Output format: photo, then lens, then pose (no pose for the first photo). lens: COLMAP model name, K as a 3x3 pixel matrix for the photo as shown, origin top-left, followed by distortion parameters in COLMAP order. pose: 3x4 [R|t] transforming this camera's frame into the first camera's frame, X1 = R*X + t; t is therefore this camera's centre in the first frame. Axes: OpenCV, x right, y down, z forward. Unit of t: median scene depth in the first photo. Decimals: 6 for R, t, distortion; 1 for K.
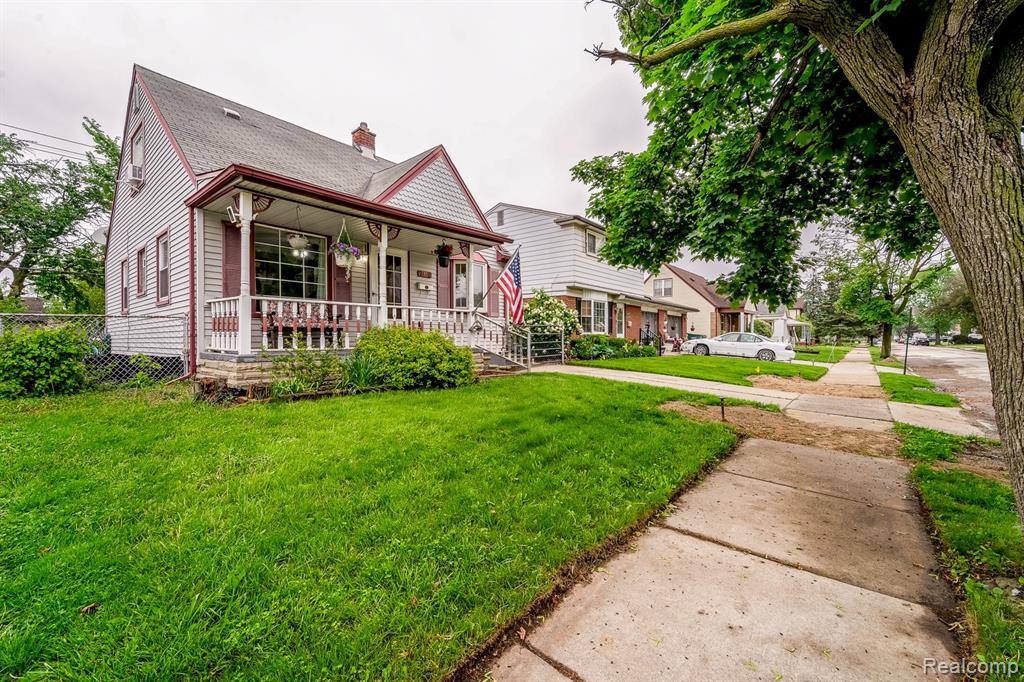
lens RADIAL K [[415.6, 0, 523.2], [0, 415.6, 334.2], [0, 0, 1]] dist [-0.000256, -0.000139]
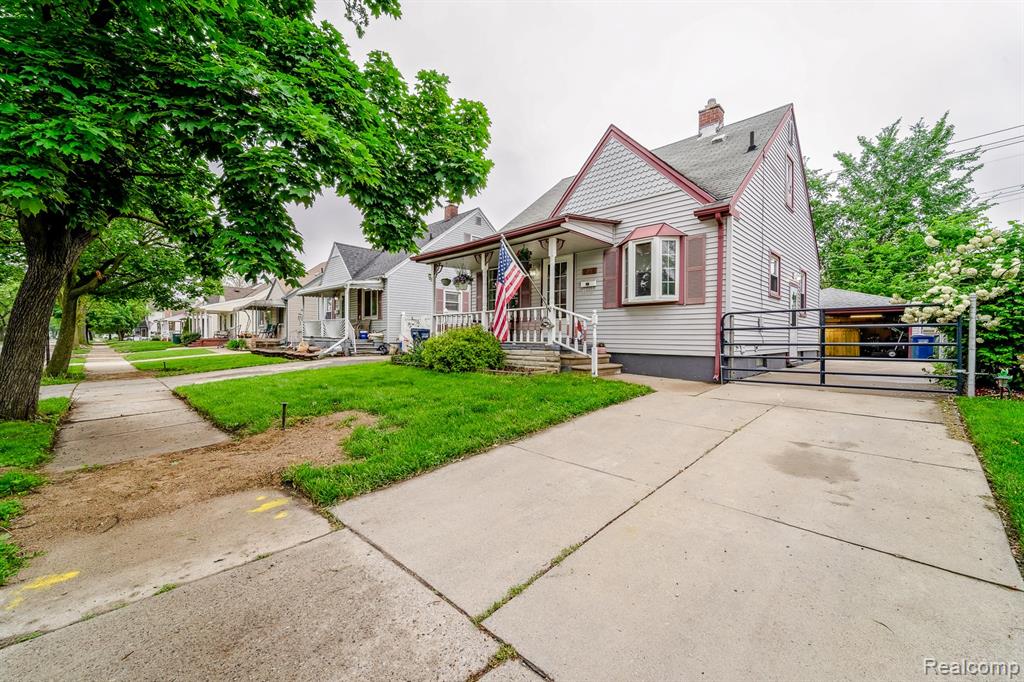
lens RADIAL K [[410.2, 0, 542.2], [0, 410.2, 338.6], [0, 0, 1]] dist [-0.000510, -0.000085]
pose [[-0.058055, 0.007802, -0.998283, 0.805479], [0.011147, 0.999912, 0.007167, 0.010033], [0.998251, -0.010712, -0.058137, 1.004234]]
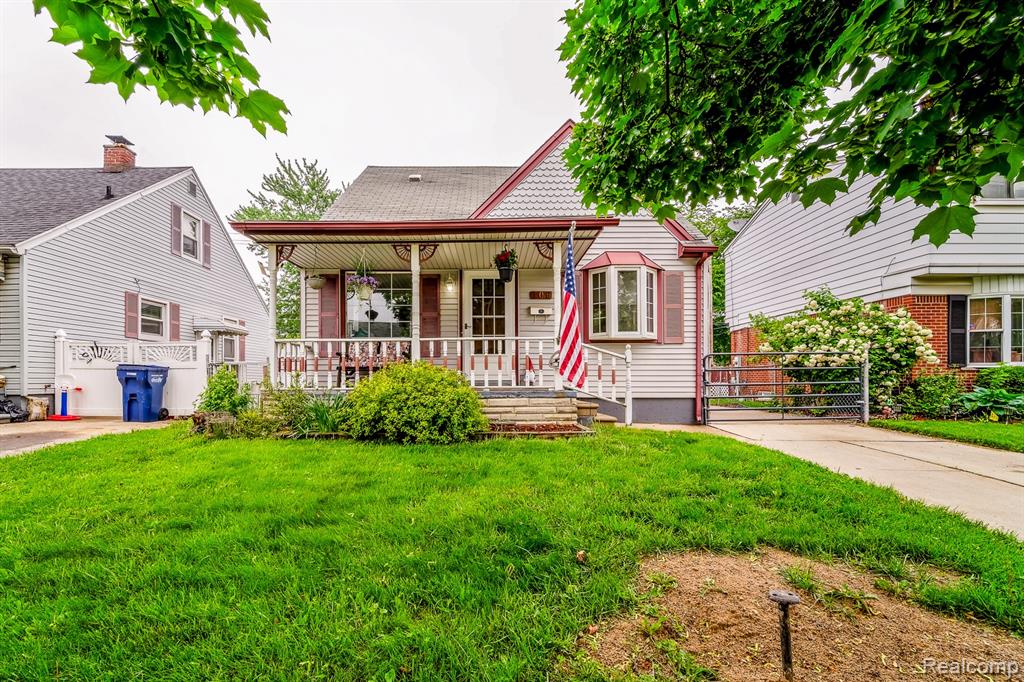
lens RADIAL K [[431.0, 0, 496.0], [0, 431.0, 377.2], [0, 0, 1]] dist [-0.001120, -0.000109]
pose [[0.633099, -0.001830, -0.774069, 0.359900], [0.011653, 0.999906, 0.007167, 0.003946], [0.773983, -0.013558, 0.633061, 0.445699]]
